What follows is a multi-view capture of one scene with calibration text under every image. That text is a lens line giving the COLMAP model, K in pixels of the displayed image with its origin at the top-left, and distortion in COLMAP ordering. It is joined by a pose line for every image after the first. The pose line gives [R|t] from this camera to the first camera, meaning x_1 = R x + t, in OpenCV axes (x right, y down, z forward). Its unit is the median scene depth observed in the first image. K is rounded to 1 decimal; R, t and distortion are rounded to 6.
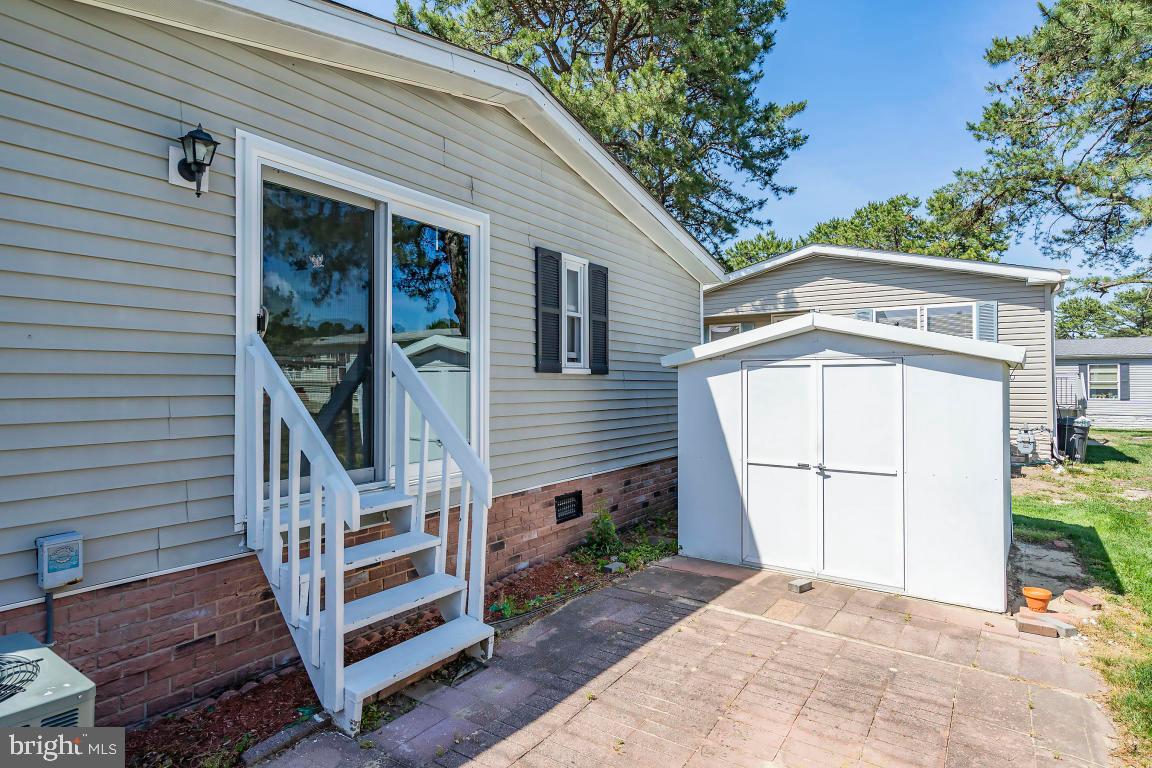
lens RADIAL K [[616.9, 0, 575.9], [0, 616.9, 380.1], [0, 0, 1]] dist [0.007583, -0.000406]
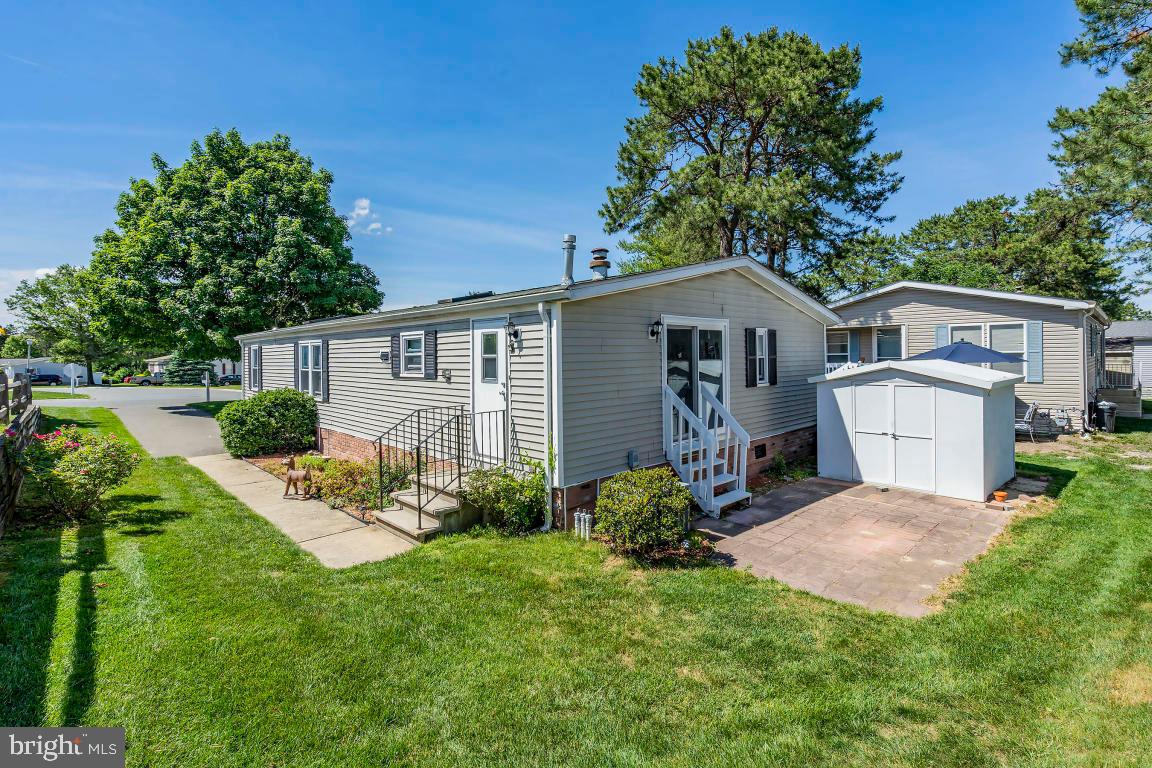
lens RADIAL K [[553.0, 0, 557.3], [0, 553.0, 362.0], [0, 0, 1]] dist [-0.003772, 0.001348]
pose [[0.975603, -0.010185, -0.219305, -0.263177], [0.016233, 0.999535, 0.025796, -0.149447], [0.218940, -0.028727, 0.975315, -0.929672]]
